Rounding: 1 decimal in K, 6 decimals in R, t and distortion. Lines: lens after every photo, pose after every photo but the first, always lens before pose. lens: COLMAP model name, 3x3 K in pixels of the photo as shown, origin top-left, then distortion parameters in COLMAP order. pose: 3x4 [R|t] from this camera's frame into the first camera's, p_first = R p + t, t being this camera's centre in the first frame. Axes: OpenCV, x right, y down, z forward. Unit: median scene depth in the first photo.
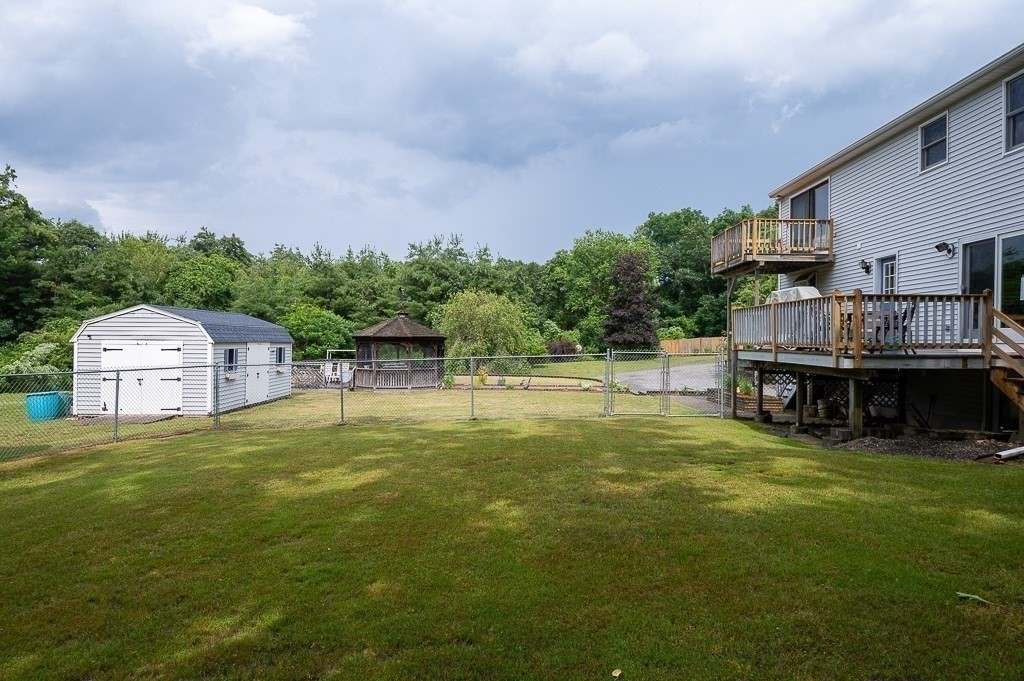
lens RADIAL K [[607.2, 0, 506.9], [0, 607.2, 341.8], [0, 0, 1]] dist [-0.000950, -0.000249]
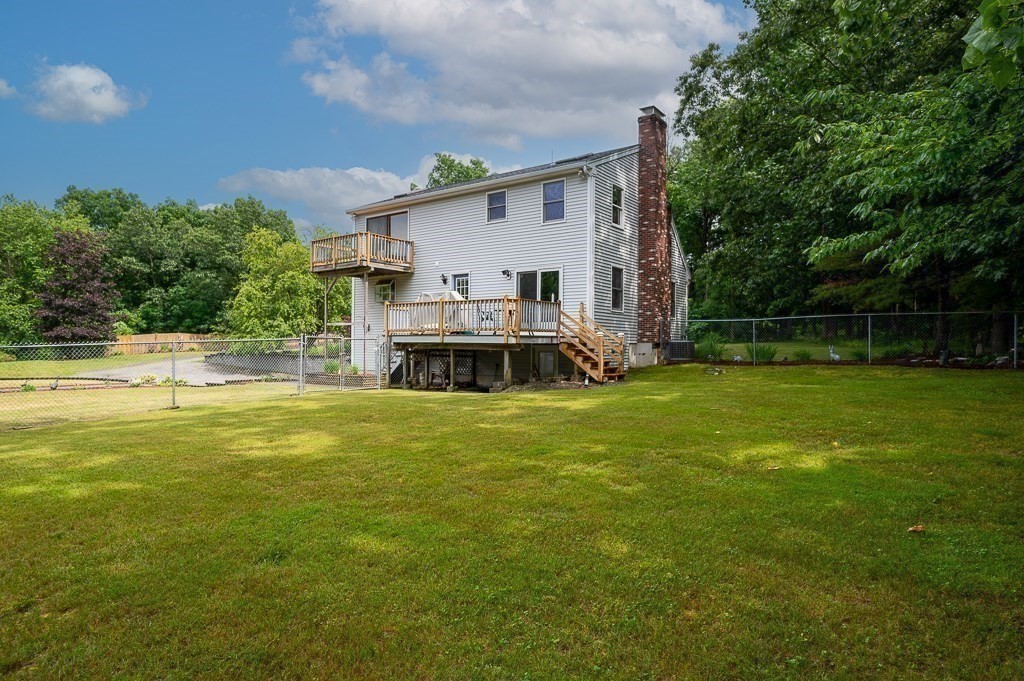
lens RADIAL K [[607.2, 0, 517.0], [0, 607.2, 340.5], [0, 0, 1]] dist [-0.000950, -0.000249]
pose [[0.577847, 0.001170, 0.816144, -0.122301], [0.000622, 0.999998, -0.001874, 0.006198], [-0.816145, 0.001590, 0.577845, 0.006931]]
